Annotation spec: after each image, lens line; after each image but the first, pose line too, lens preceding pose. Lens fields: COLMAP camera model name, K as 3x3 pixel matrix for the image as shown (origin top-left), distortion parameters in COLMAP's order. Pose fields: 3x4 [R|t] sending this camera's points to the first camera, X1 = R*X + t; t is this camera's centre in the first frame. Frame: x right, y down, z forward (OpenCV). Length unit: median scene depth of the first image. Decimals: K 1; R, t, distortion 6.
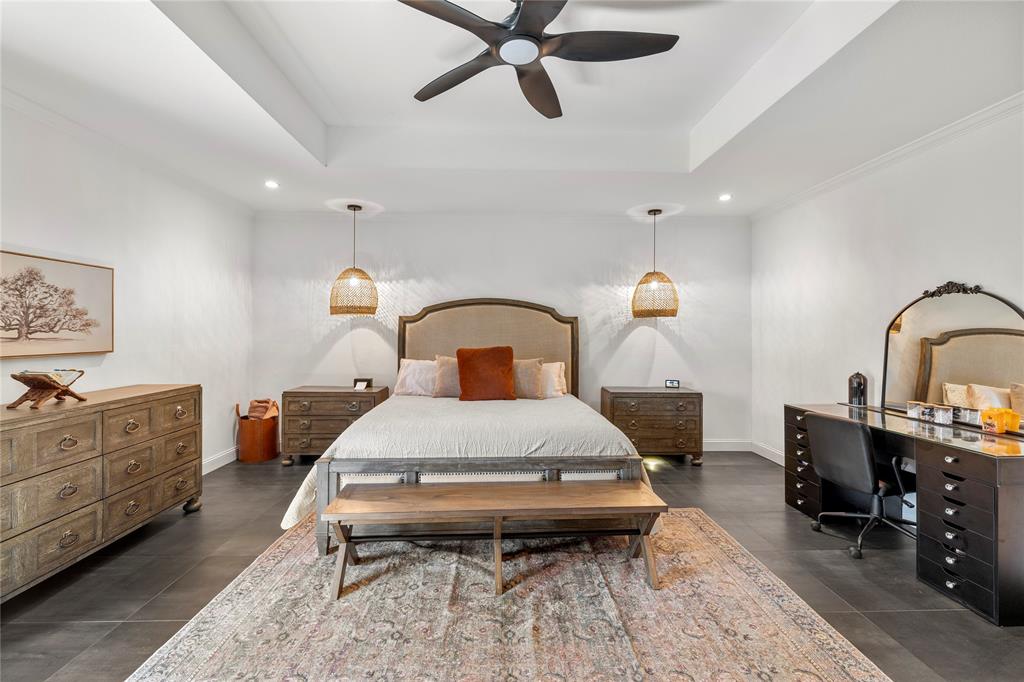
lens RADIAL K [[434.1, 0, 507.9], [0, 434.1, 333.0], [0, 0, 1]] dist [0.002011, -0.000843]
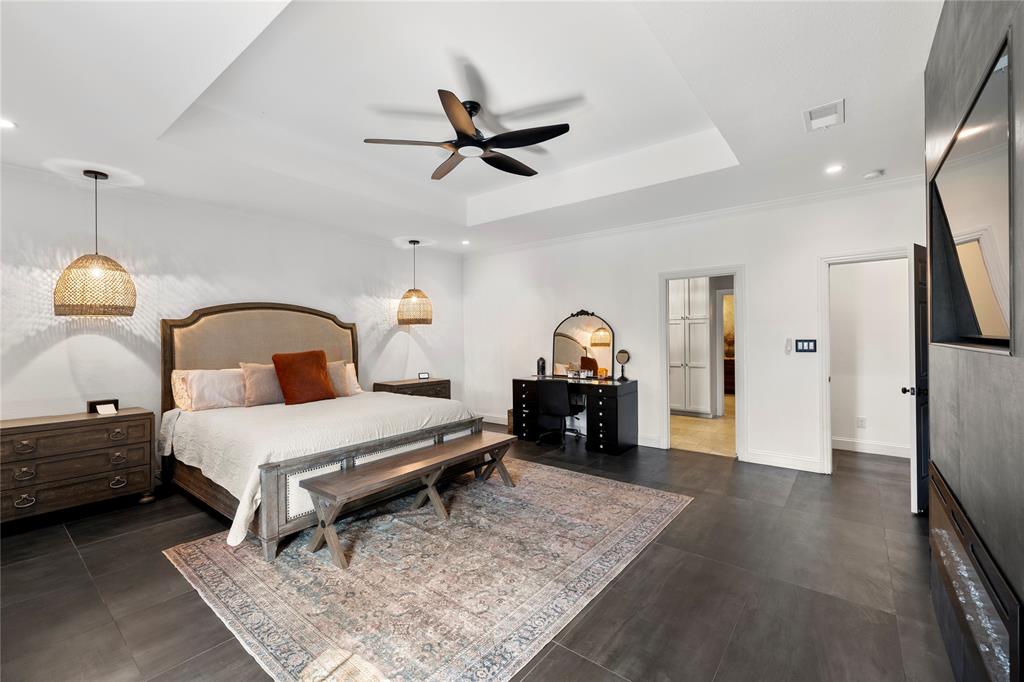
lens RADIAL K [[434.1, 0, 508.7], [0, 434.1, 342.1], [0, 0, 1]] dist [0.002011, -0.000843]
pose [[0.643313, -0.018527, 0.765379, -0.652932], [0.013104, 0.999827, 0.013188, 0.002907], [-0.765491, 0.001546, 0.643444, -0.049896]]
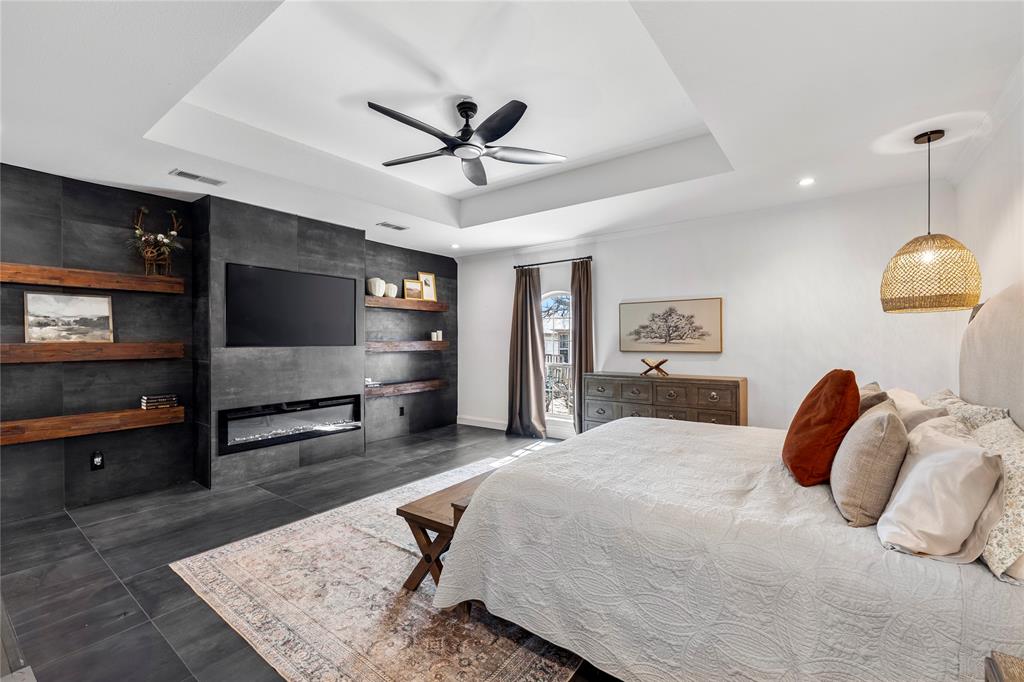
lens RADIAL K [[434.1, 0, 516.0], [0, 434.1, 346.7], [0, 0, 1]] dist [0.002011, -0.000843]
pose [[-0.611711, 0.011671, -0.790996, 0.683575], [-0.000671, 0.999883, 0.015272, 0.000727], [0.791081, 0.009873, -0.611631, 1.260284]]
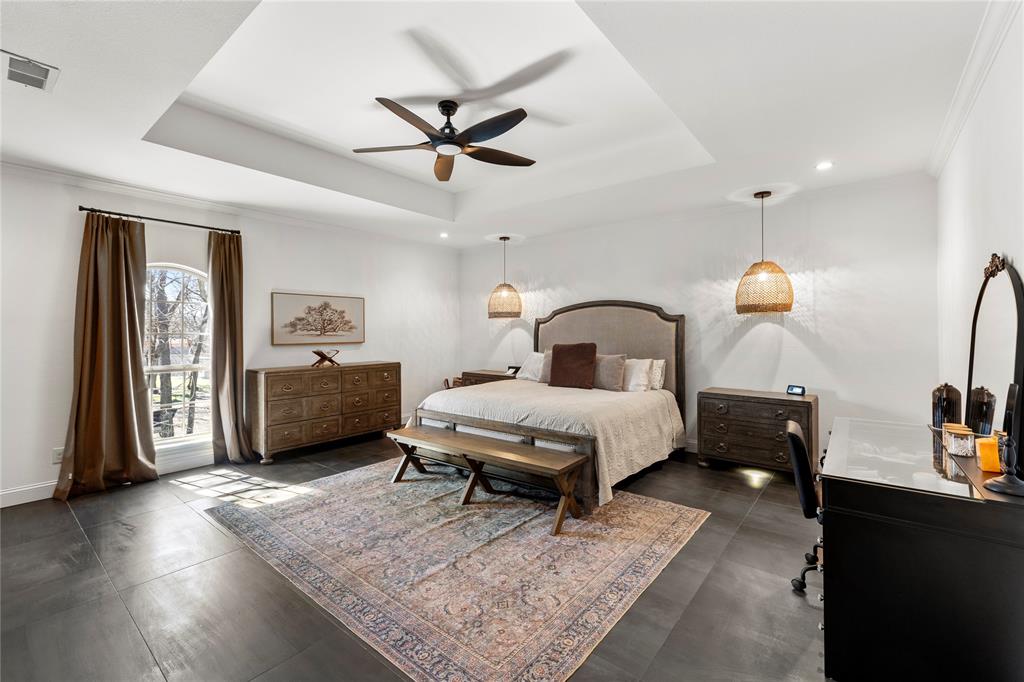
lens RADIAL K [[434.1, 0, 506.4], [0, 434.1, 333.6], [0, 0, 1]] dist [0.002011, -0.000843]
pose [[0.758857, -0.000867, -0.651257, 0.725283], [0.003002, 0.999993, 0.002166, 0.003498], [0.651250, -0.003599, 0.758855, -0.024787]]
